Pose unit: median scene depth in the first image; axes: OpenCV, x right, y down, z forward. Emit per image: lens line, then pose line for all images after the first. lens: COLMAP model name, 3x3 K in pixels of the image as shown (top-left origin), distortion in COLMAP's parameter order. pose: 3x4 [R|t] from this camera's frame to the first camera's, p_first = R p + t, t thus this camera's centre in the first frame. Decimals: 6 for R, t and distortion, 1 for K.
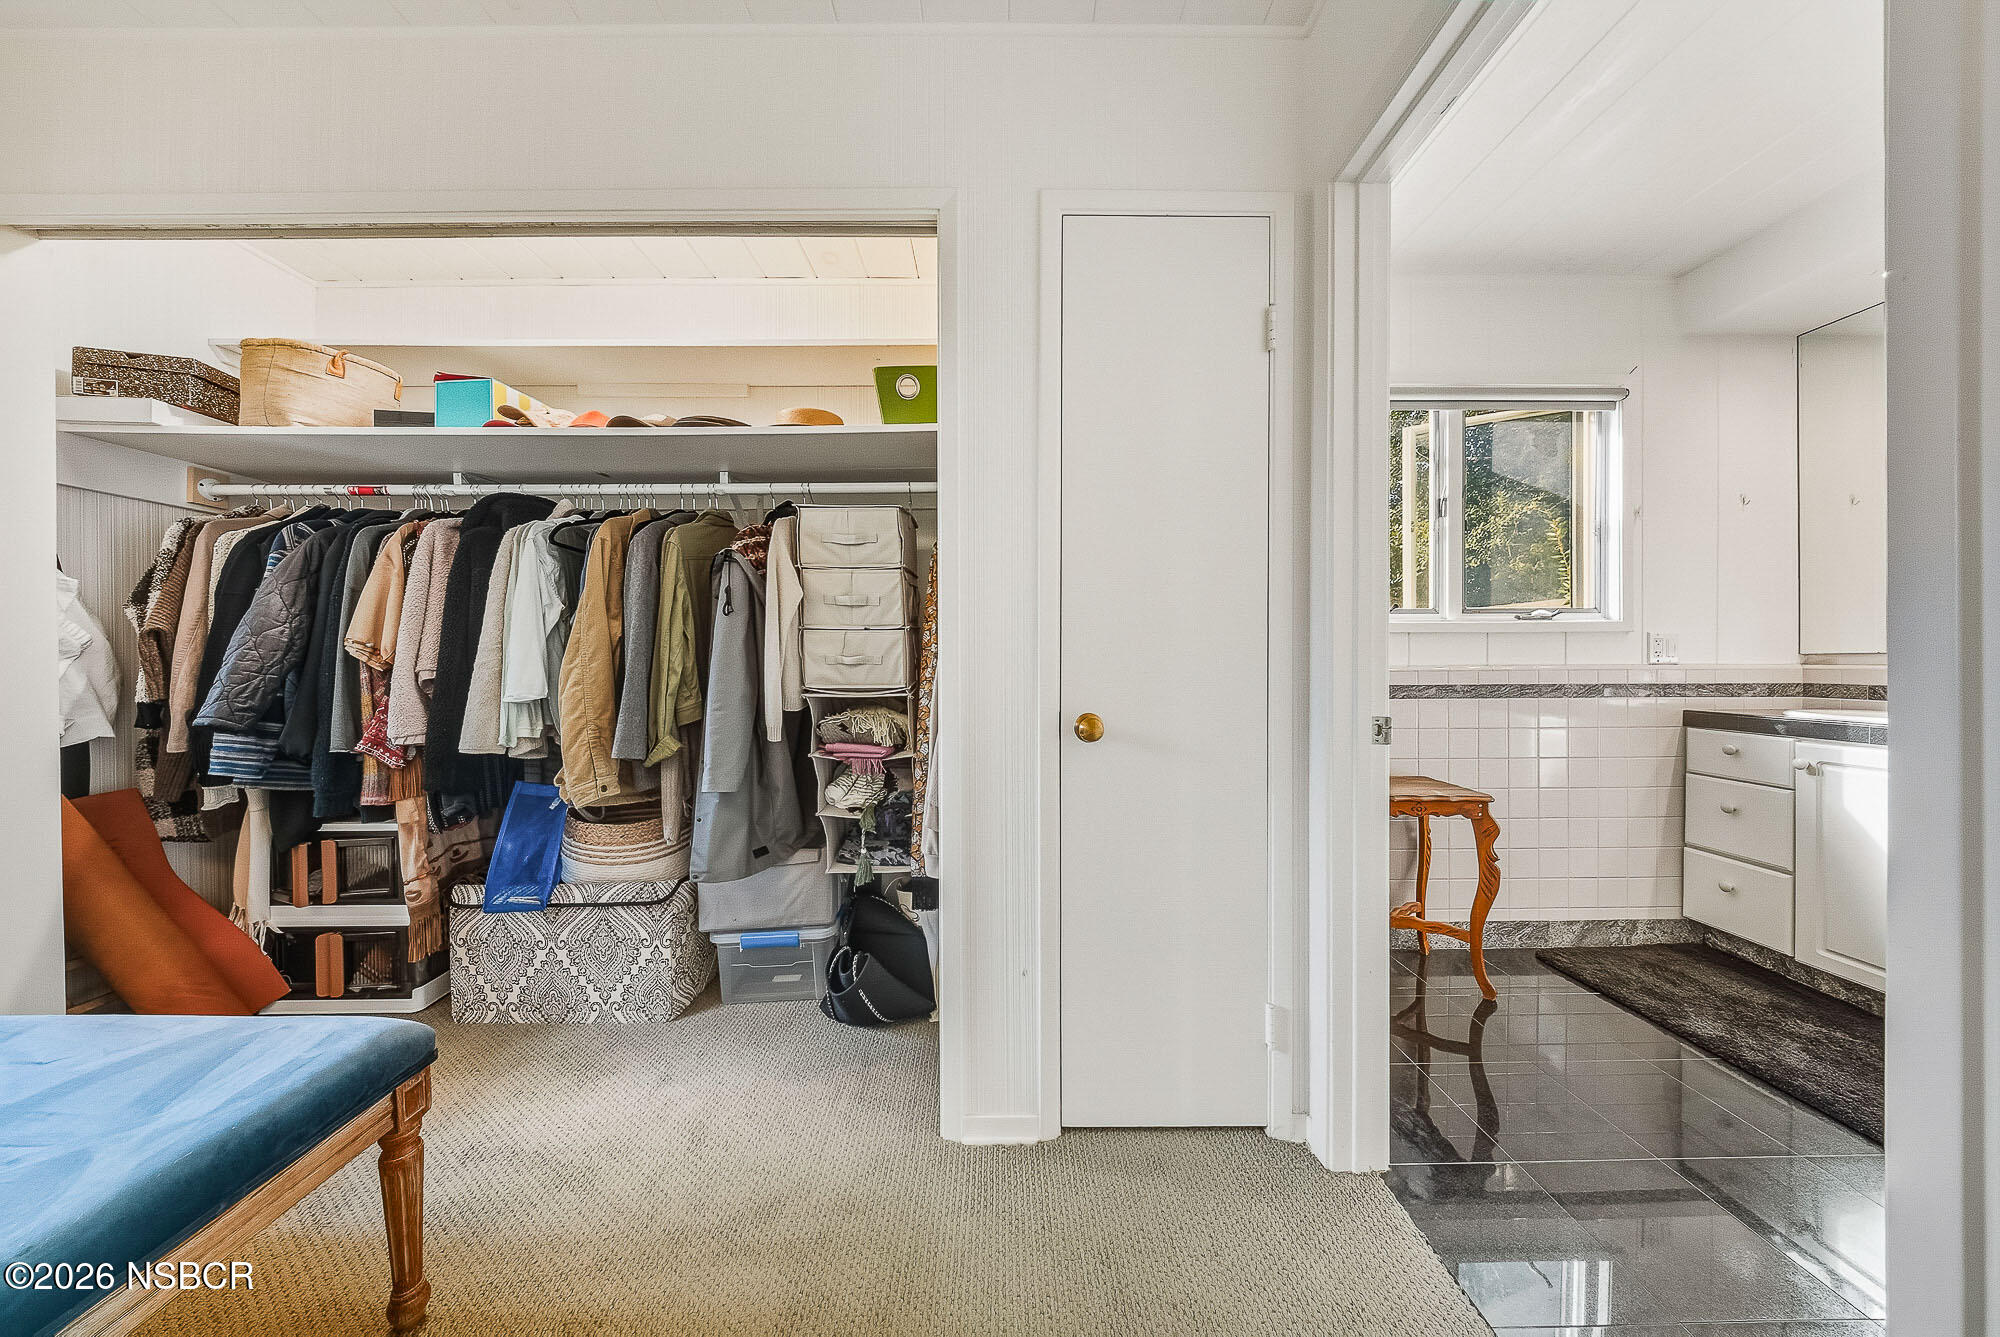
lens RADIAL K [[591.6, 0, 1000.0], [0, 591.6, 668.5], [0, 0, 1]] dist [-0.006201, -0.000108]
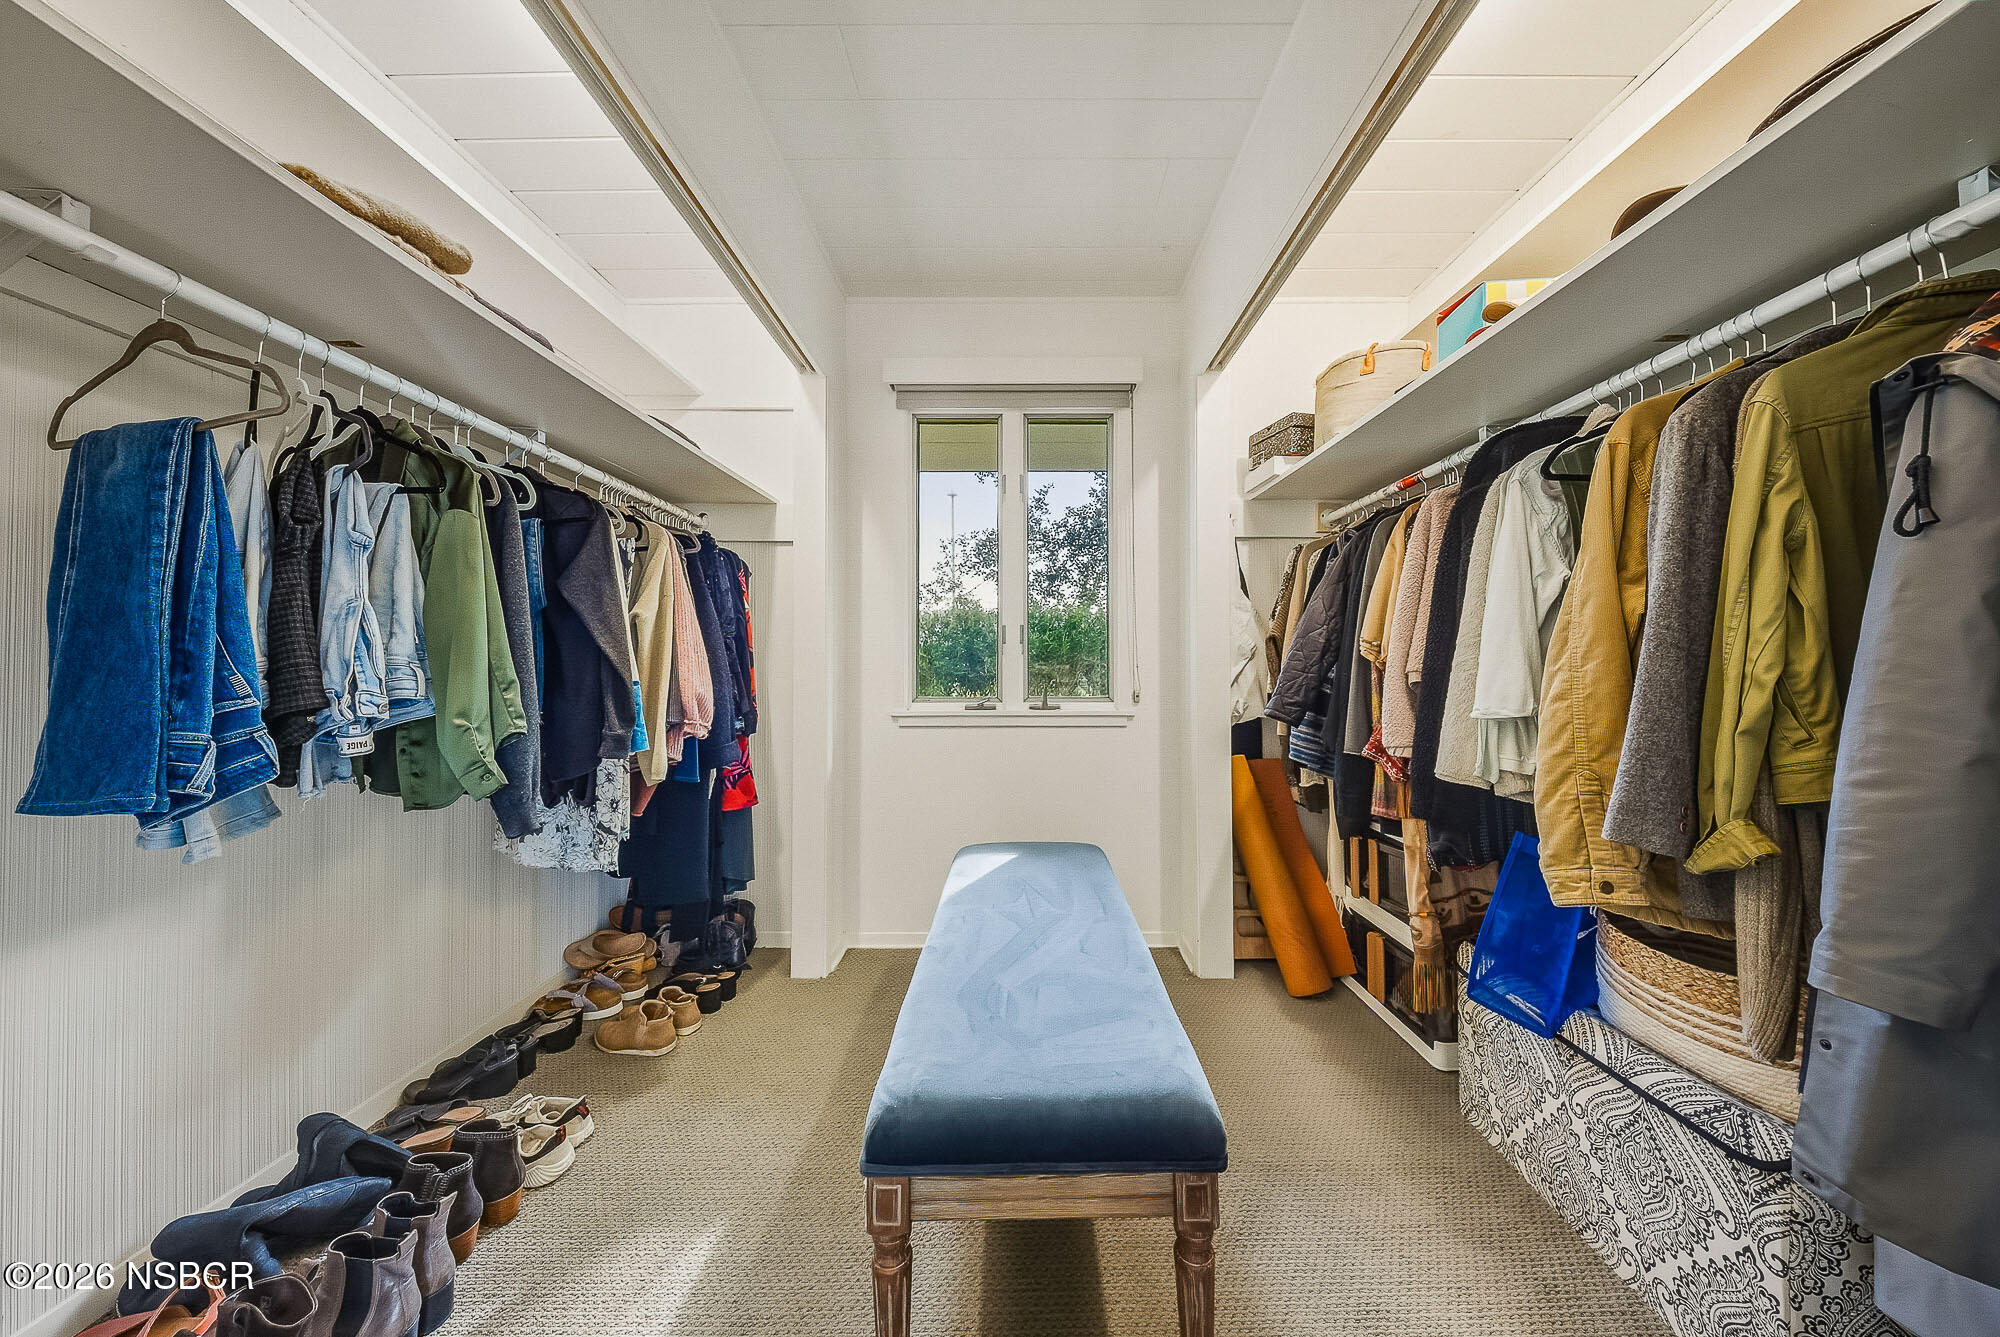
lens RADIAL K [[635.2, 0, 1008.7], [0, 635.2, 653.3], [0, 0, 1]] dist [-0.007637, -0.000179]
pose [[-0.004443, -0.015467, -0.999871, -0.066954], [-0.011606, 0.999814, -0.015414, -0.002211], [0.999923, 0.011536, -0.004621, 0.419849]]
